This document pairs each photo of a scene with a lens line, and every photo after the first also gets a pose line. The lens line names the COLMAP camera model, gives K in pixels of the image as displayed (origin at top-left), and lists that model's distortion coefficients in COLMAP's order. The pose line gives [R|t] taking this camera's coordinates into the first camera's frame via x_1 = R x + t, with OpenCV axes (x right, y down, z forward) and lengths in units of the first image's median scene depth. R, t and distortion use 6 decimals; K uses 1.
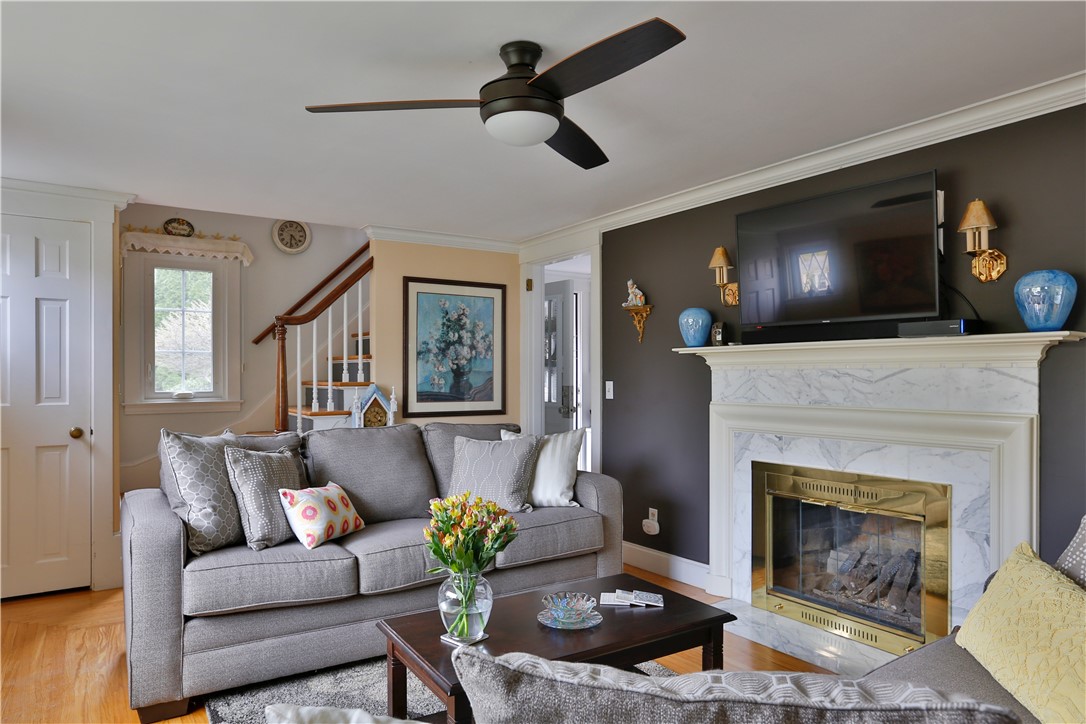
lens RADIAL K [[673.6, 0, 531.0], [0, 673.6, 363.0], [0, 0, 1]] dist [-0.034798, 0.001393]
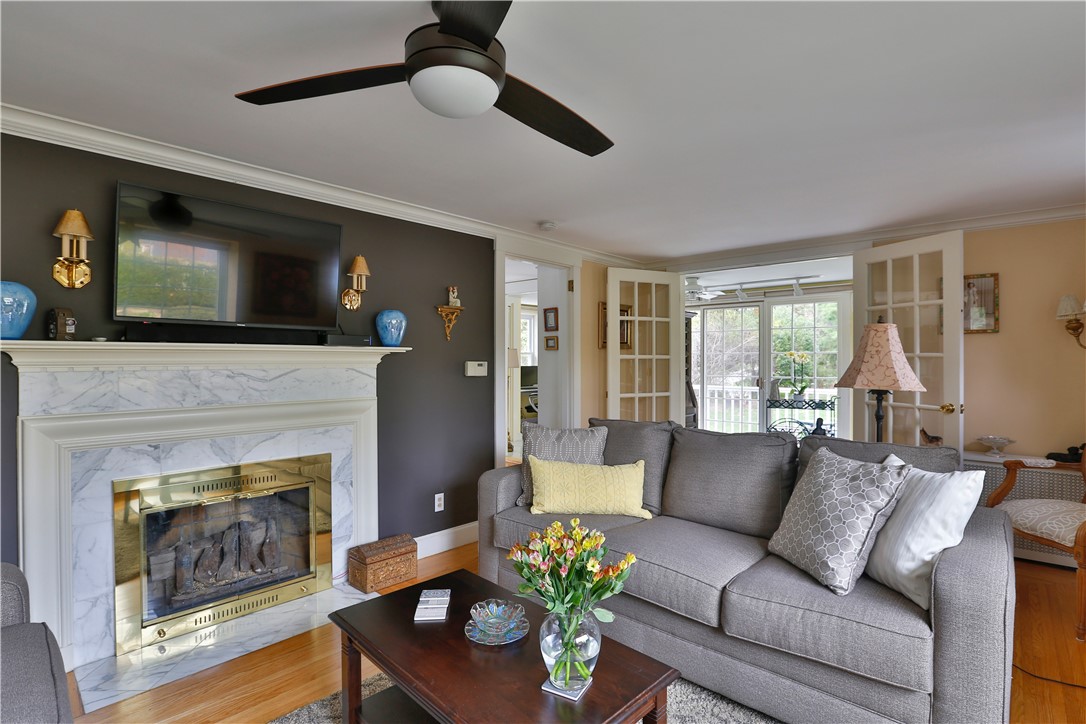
lens RADIAL K [[527.1, 0, 536.4], [0, 527.1, 362.5], [0, 0, 1]] dist [-0.064798, 0.028296]
pose [[-0.228994, 0.005553, 0.973412, -0.461024], [-0.007363, 0.999945, -0.007436, 0.000301], [-0.973400, -0.008870, -0.228941, 0.729101]]
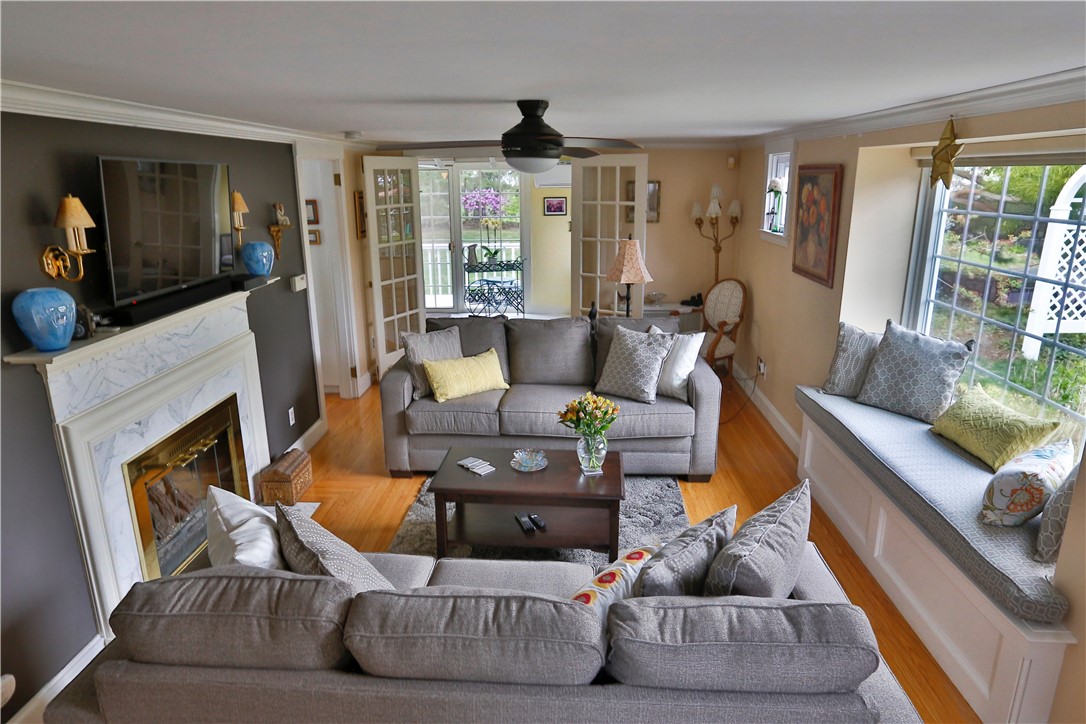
lens RADIAL K [[673.6, 0, 531.0], [0, 673.6, 363.0], [0, 0, 1]] dist [-0.034798, 0.001393]
pose [[-0.799050, -0.144119, 0.583737, -0.607313], [0.014362, 0.965997, 0.258154, -0.205545], [-0.601093, 0.214661, -0.769810, 1.491795]]
